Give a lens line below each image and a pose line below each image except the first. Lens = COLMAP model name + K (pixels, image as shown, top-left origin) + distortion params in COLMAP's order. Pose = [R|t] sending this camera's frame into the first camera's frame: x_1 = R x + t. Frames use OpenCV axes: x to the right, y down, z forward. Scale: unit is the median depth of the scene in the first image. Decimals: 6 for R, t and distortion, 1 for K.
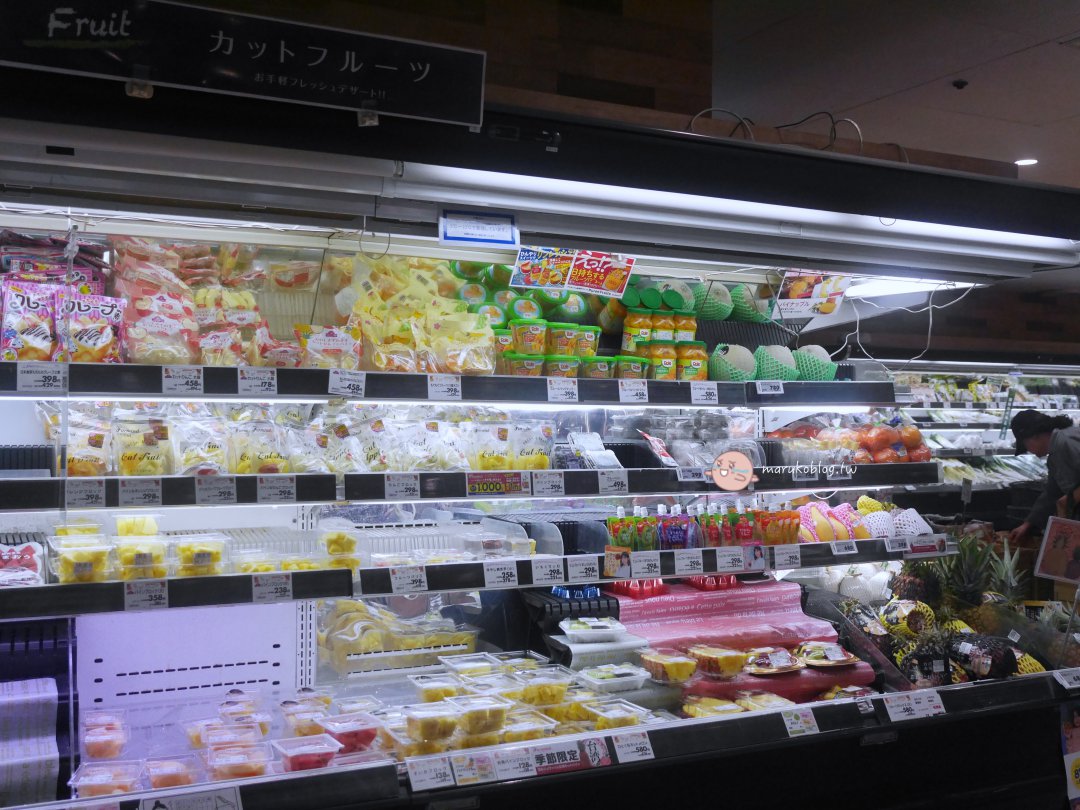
lens RADIAL K [[1130.2, 0, 537.9], [0, 1130.2, 407.3], [0, 0, 1]] dist [-0.011468, 0.000000]
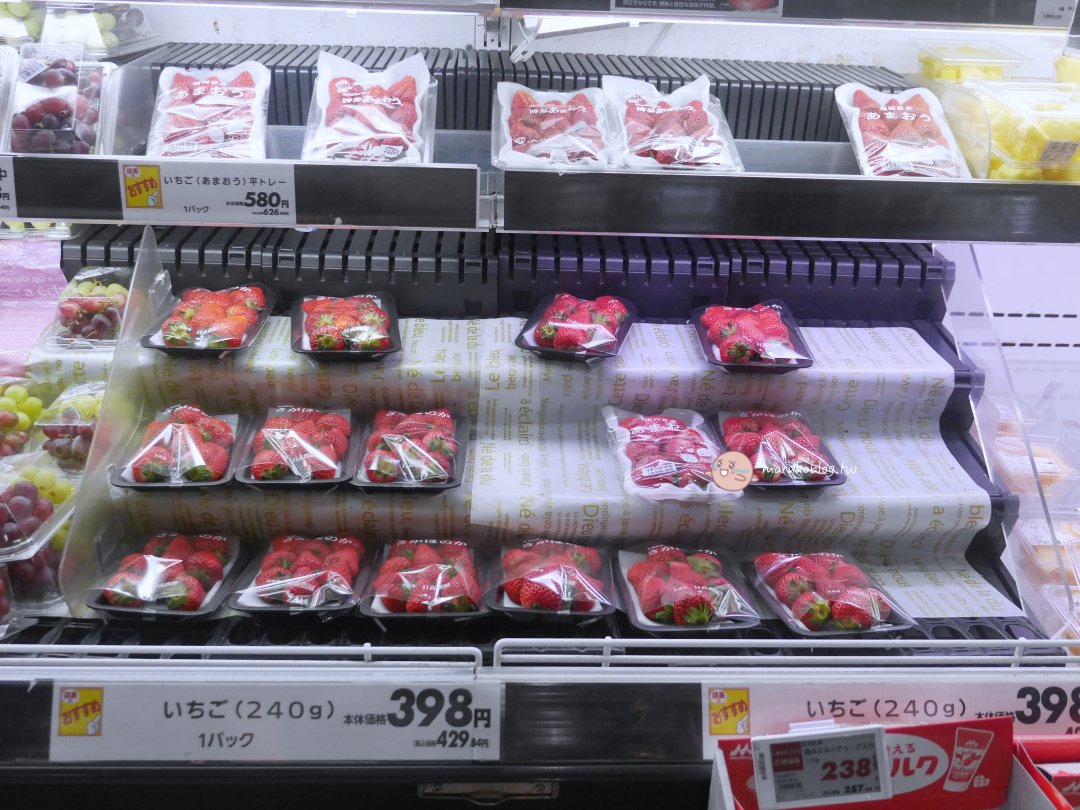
lens RADIAL K [[1077.6, 0, 540.5], [0, 1077.6, 402.2], [0, 0, 1]] dist [-0.013440, 0.000000]
pose [[0.918532, 0.185327, -0.349219, -0.402536], [-0.028214, 0.911797, 0.409670, 0.049990], [0.394339, -0.366442, 0.842743, 0.431781]]
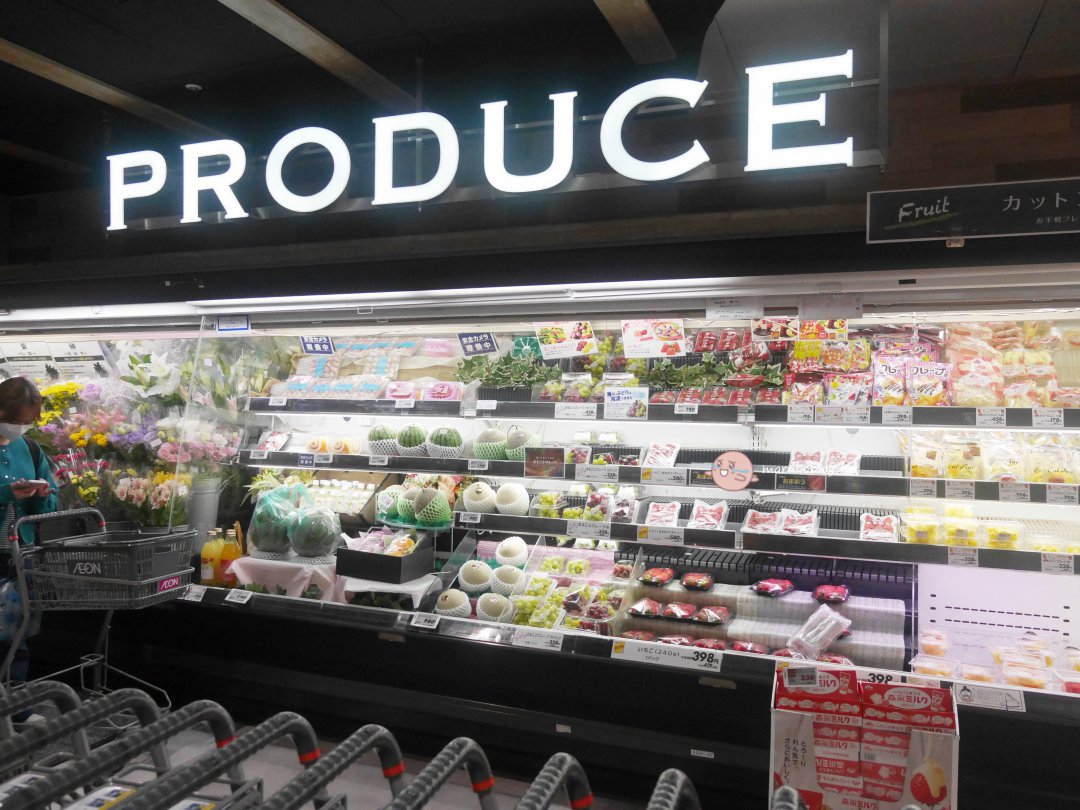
lens RADIAL K [[833.8, 0, 541.0], [0, 833.8, 408.2], [0, 0, 1]] dist [-0.000781, 0.000372]
pose [[0.674131, 0.002211, -0.738609, 0.102583], [-0.008193, 0.999956, -0.004484, -0.026169], [0.738567, 0.009075, 0.674119, -0.192449]]
